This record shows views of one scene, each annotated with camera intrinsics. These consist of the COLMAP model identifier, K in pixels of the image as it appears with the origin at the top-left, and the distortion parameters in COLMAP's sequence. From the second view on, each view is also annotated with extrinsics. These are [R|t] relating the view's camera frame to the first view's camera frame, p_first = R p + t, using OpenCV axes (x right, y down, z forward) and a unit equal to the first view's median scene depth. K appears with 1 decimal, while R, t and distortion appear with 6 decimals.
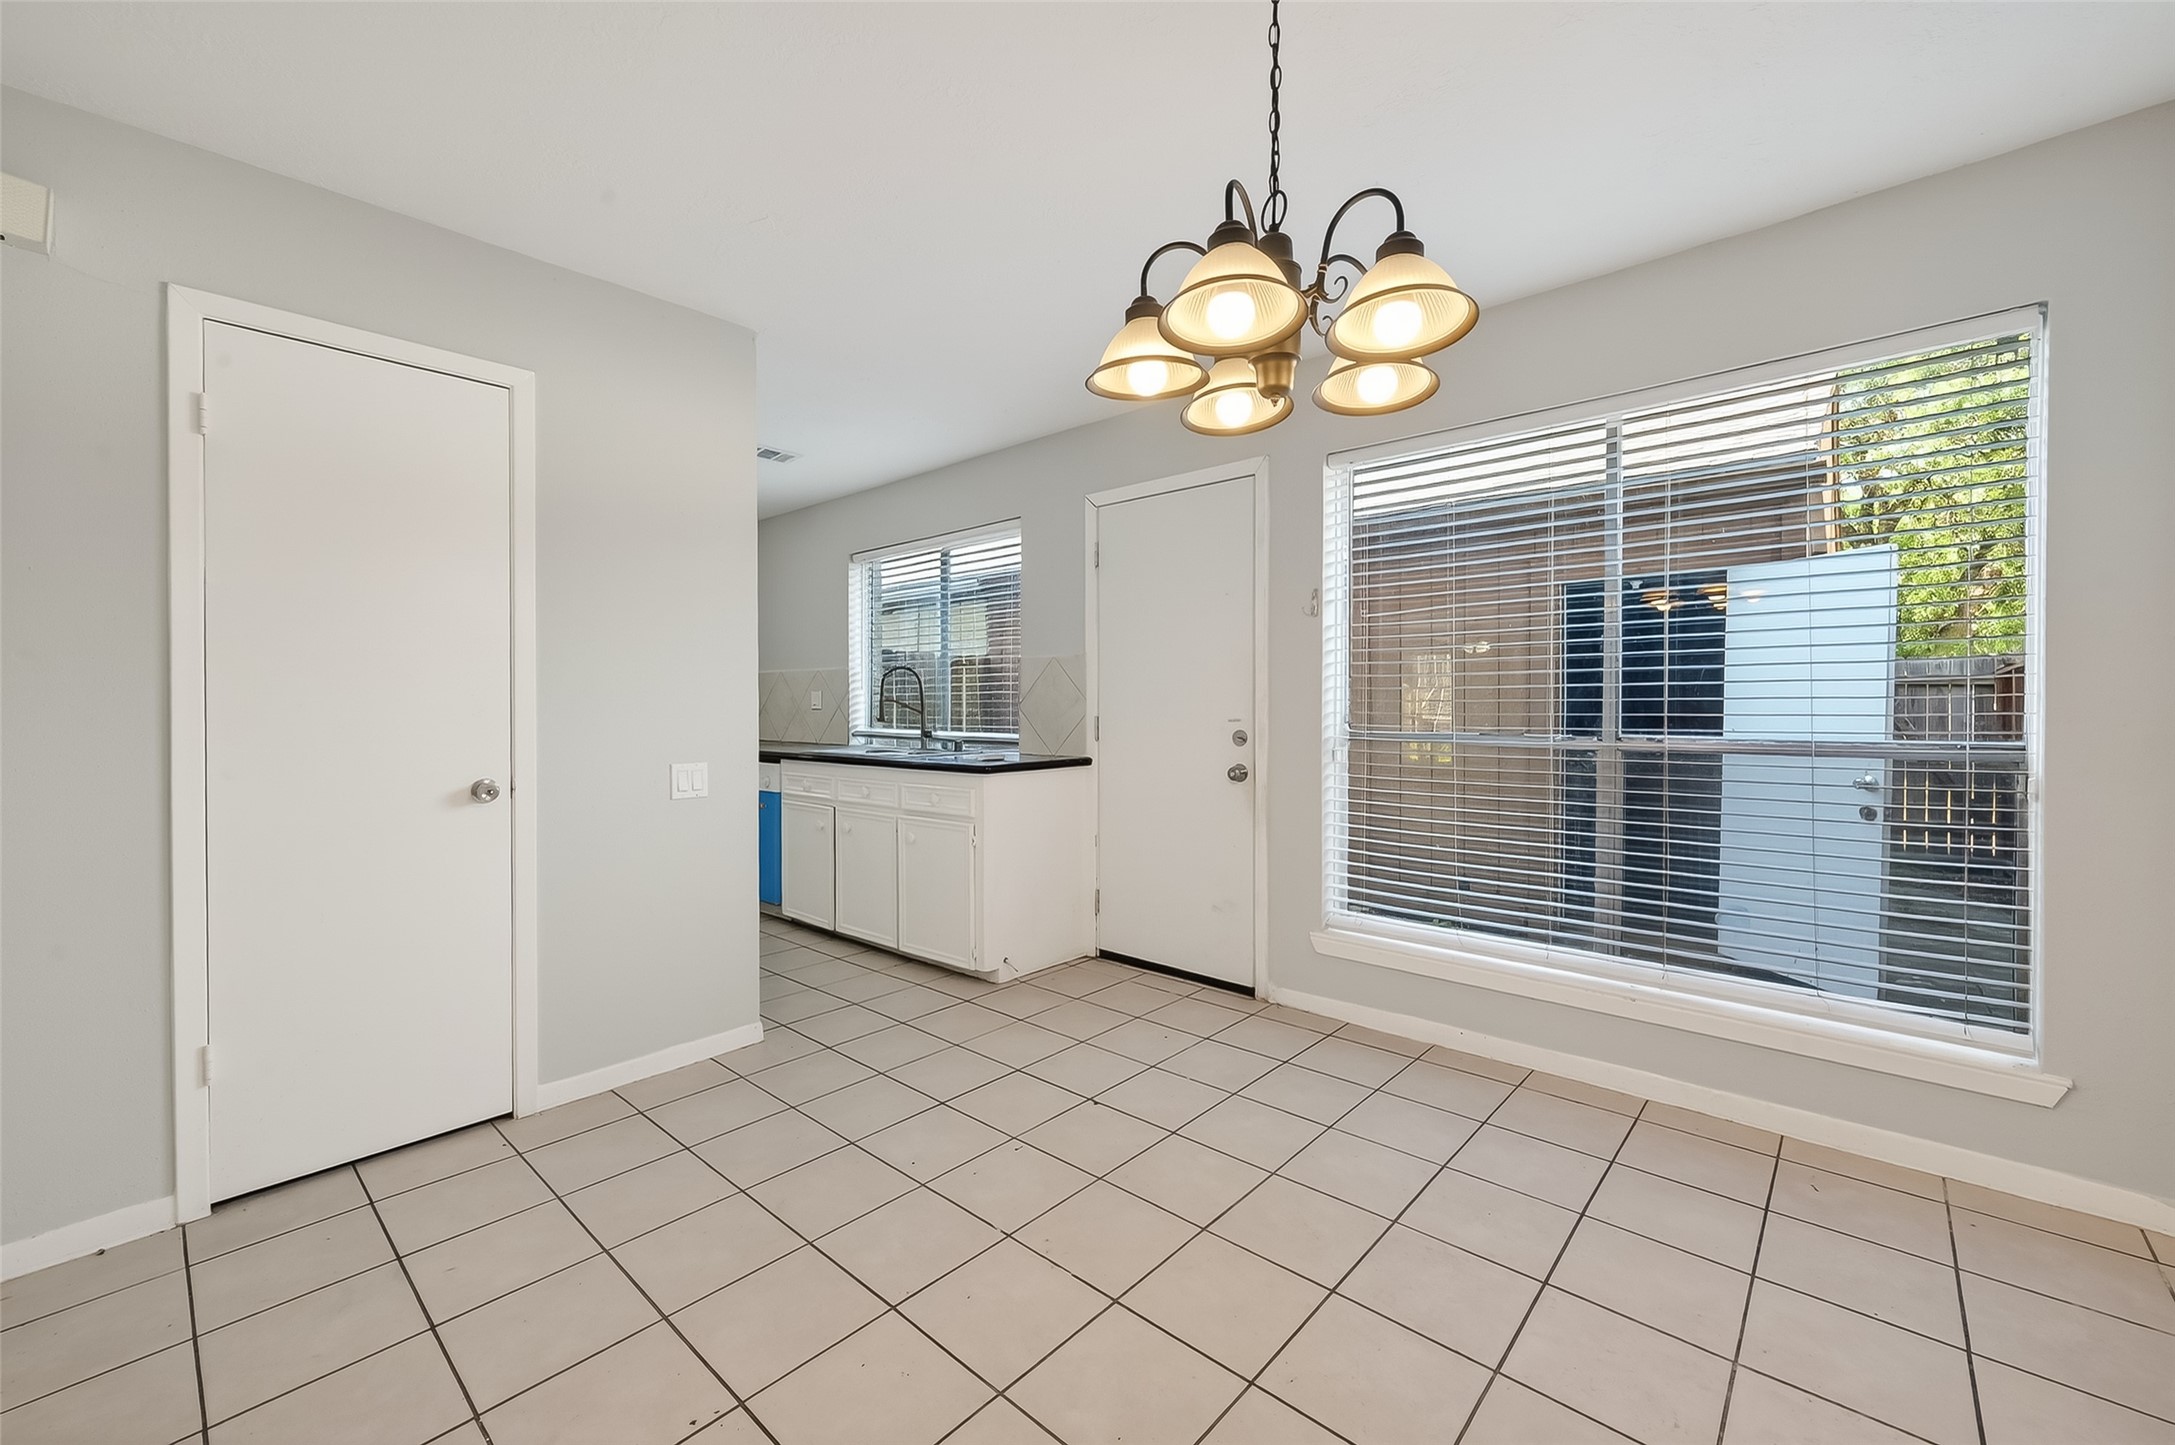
lens RADIAL K [[873.1, 0, 1079.4], [0, 873.1, 711.8], [0, 0, 1]] dist [0.002005, 0.000134]
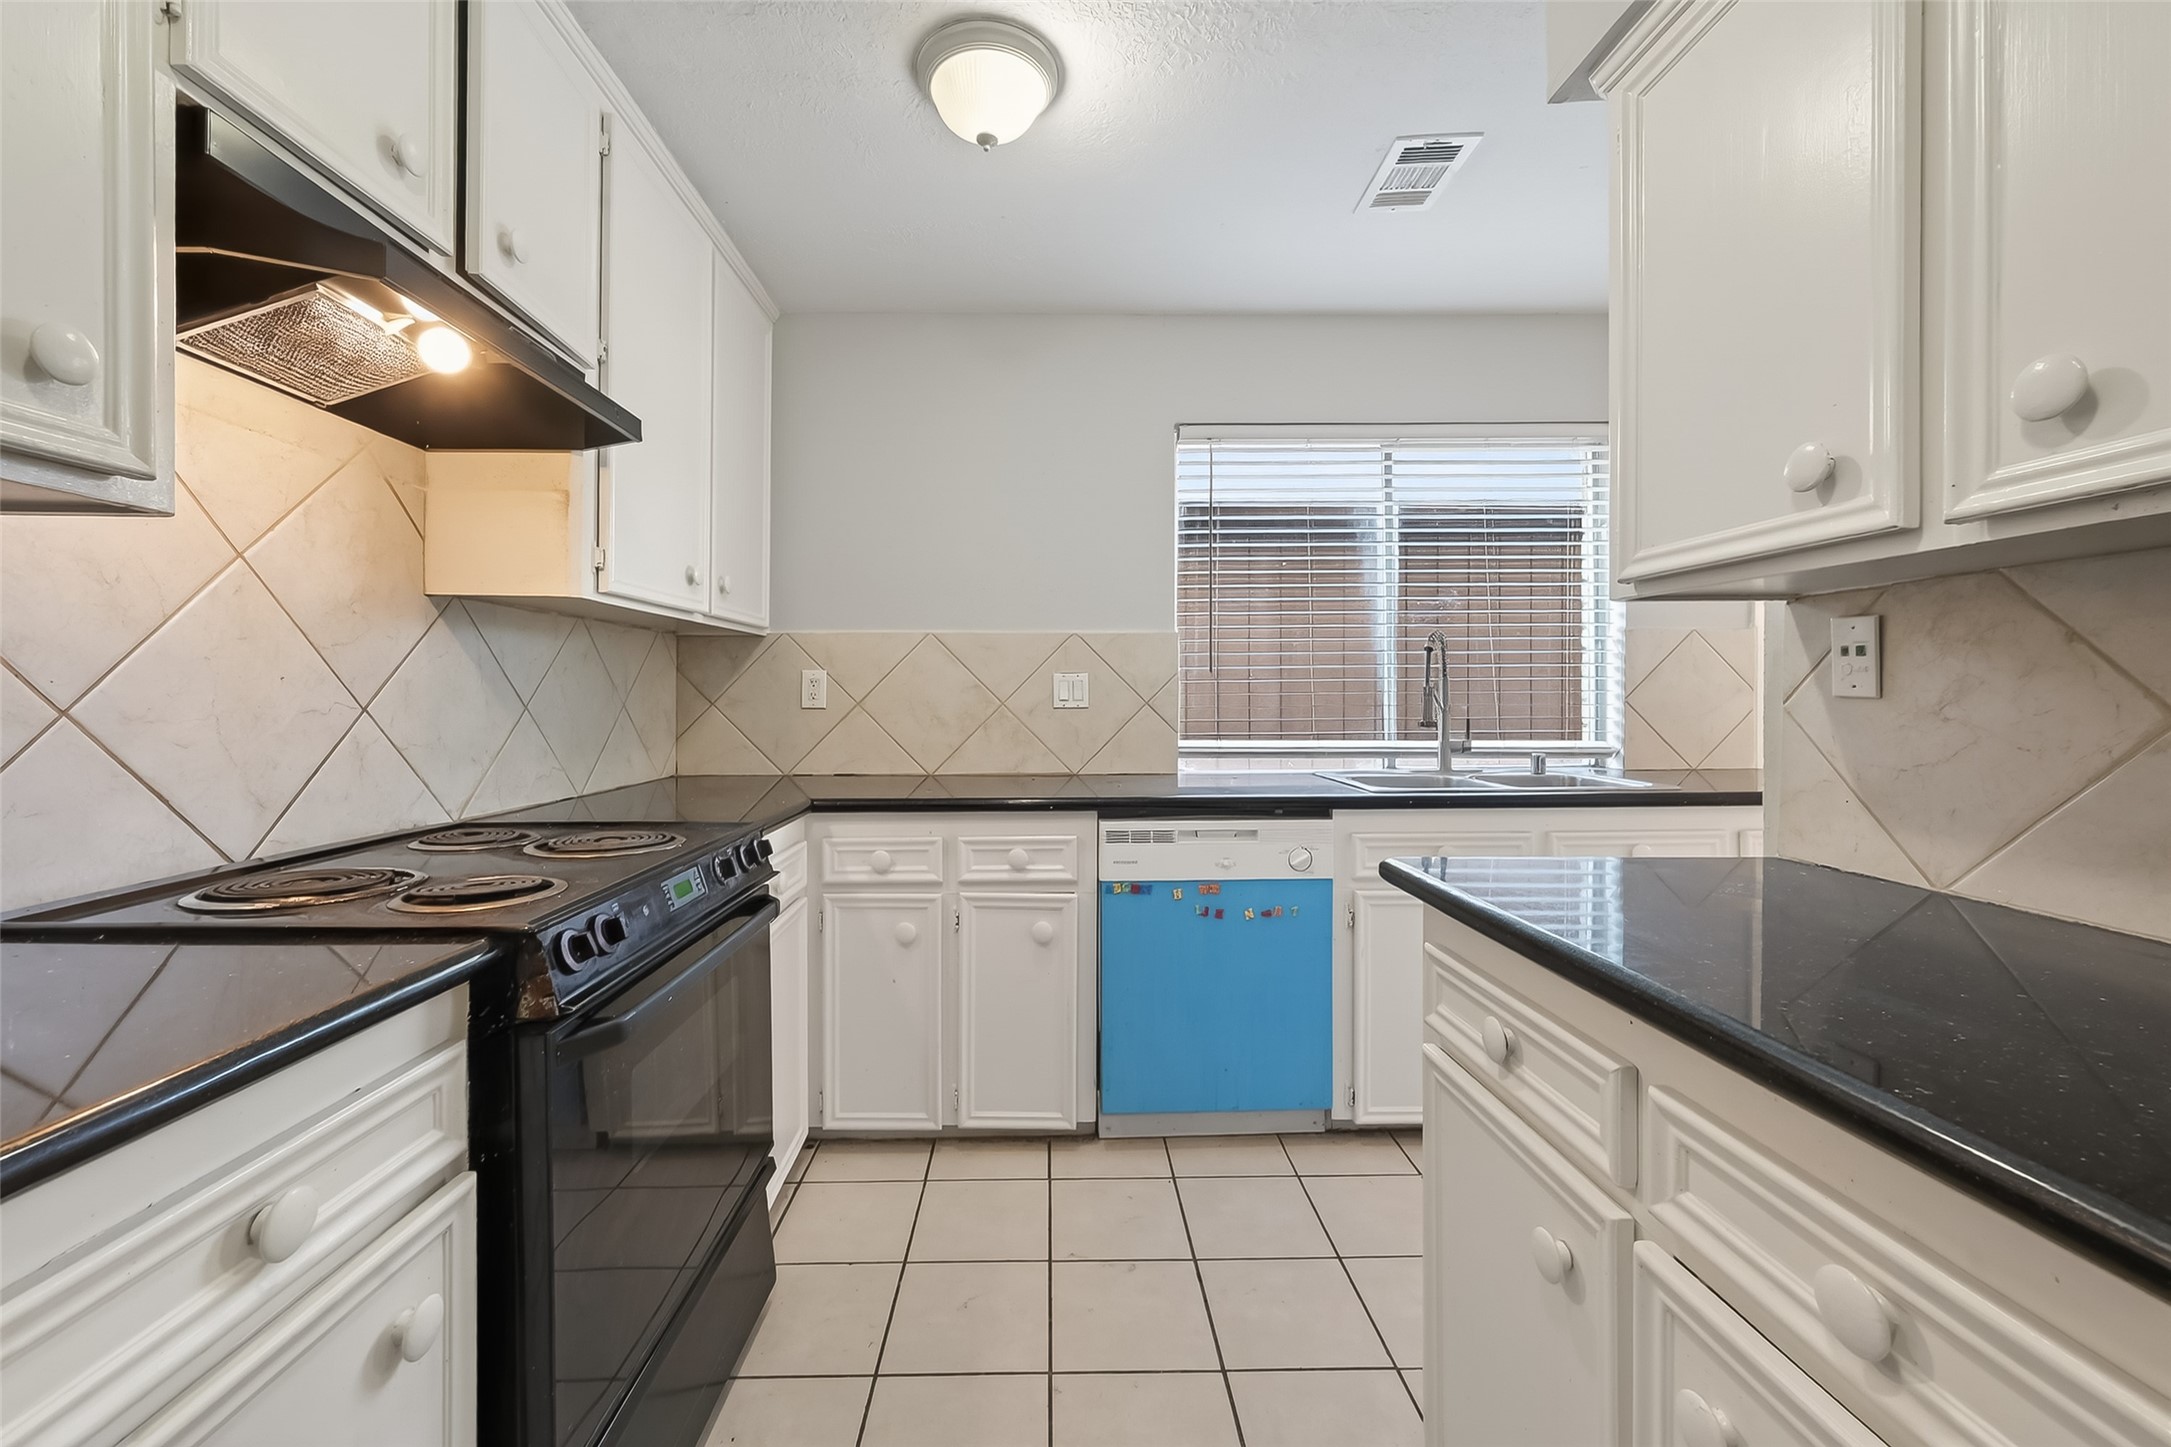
lens RADIAL K [[893.1, 0, 1054.6], [0, 893.1, 700.2], [0, 0, 1]] dist [0.000411, 0.000160]
pose [[0.733110, -0.003156, 0.680103, -0.684945], [0.007155, 0.999970, -0.003072, -0.005938], [-0.680073, 0.007118, 0.733110, 0.628260]]
